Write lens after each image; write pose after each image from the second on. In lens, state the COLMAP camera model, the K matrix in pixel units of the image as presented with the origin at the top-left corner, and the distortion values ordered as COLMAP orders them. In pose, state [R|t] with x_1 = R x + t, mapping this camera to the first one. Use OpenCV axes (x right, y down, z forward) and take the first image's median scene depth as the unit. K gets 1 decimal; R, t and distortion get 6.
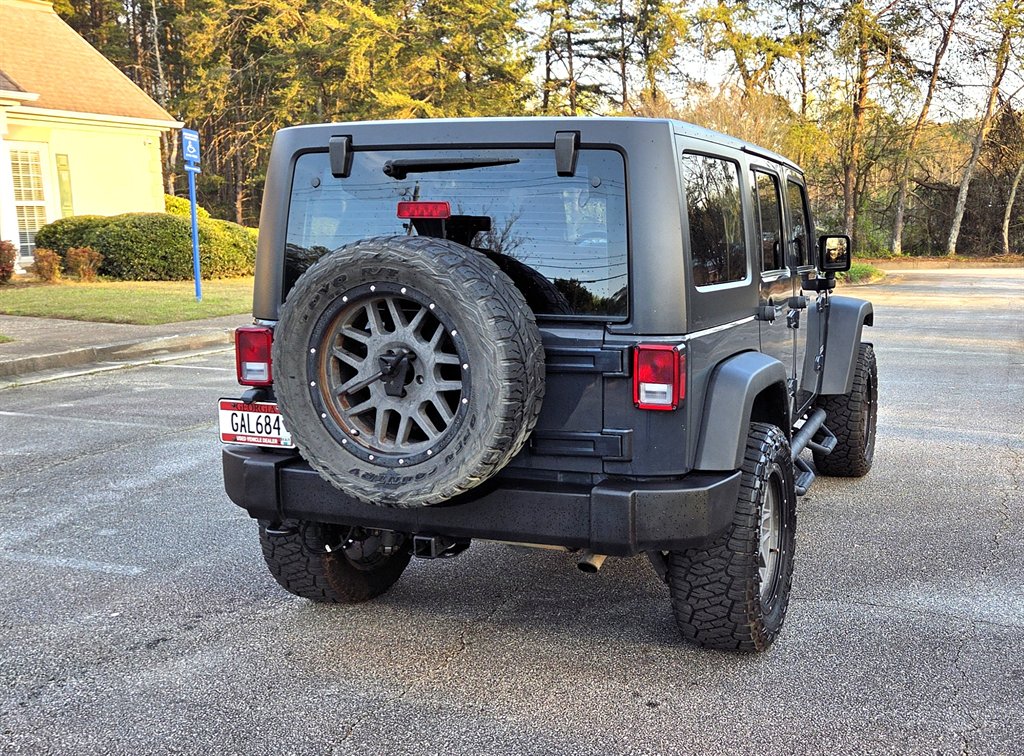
lens RADIAL K [[1151.1, 0, 512.0], [0, 1151.1, 378.0], [0, 0, 1]] dist [0.060284, -0.013238]
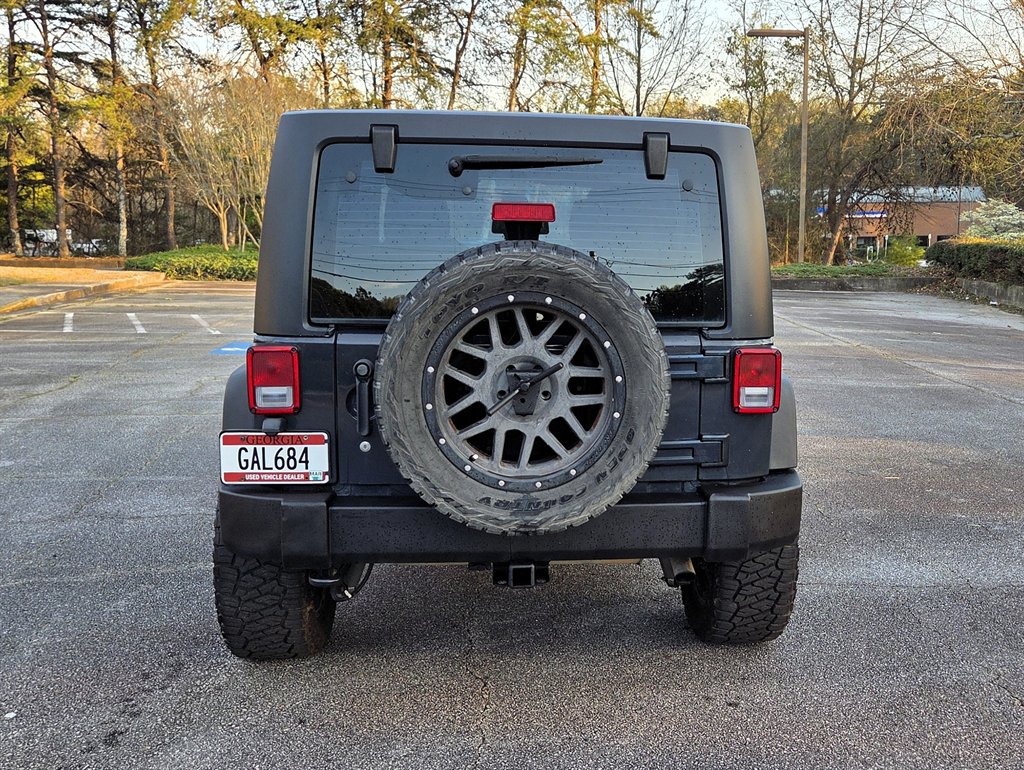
lens RADIAL K [[1234.5, 0, 512.0], [0, 1234.5, 385.0], [0, 0, 1]] dist [0.055864, -0.021999]
pose [[0.895152, -0.049335, 0.443022, -0.532555], [0.047355, 0.998757, 0.015538, -0.023274], [-0.443238, 0.007071, 0.896376, 0.115836]]
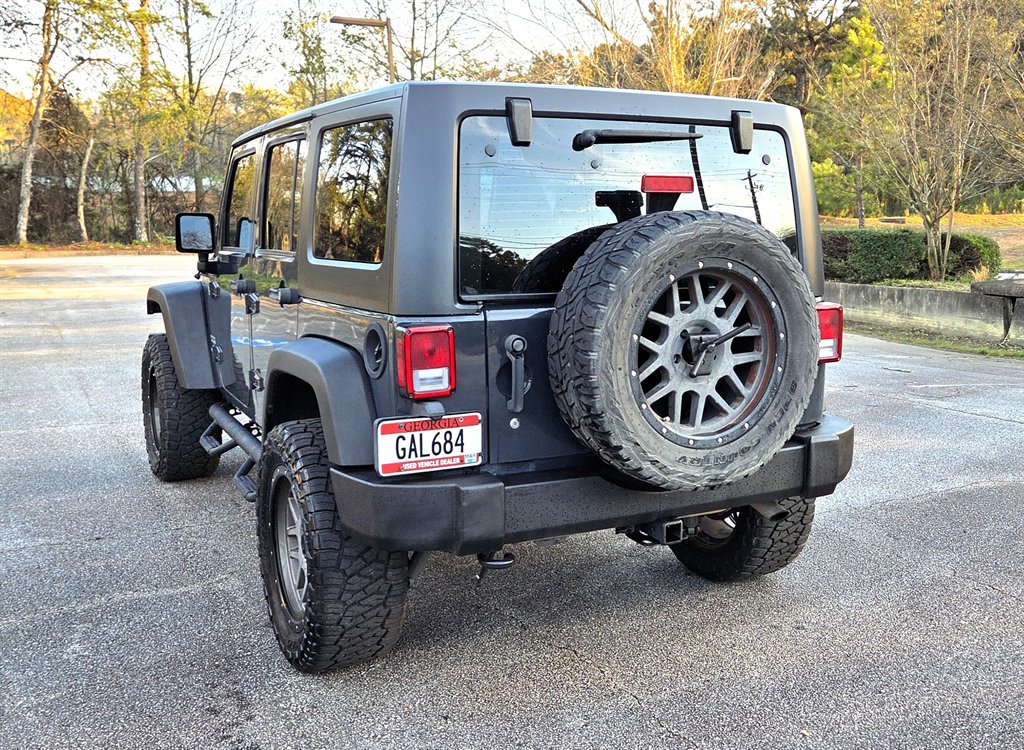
lens RADIAL K [[1240.4, 0, 560.7], [0, 1240.4, 369.9], [0, 0, 1]] dist [0.081179, -0.051819]
pose [[0.604088, -0.103838, 0.790124, -0.974742], [0.109104, 0.992915, 0.047074, -0.049916], [-0.789414, 0.057769, 0.611137, 0.442321]]
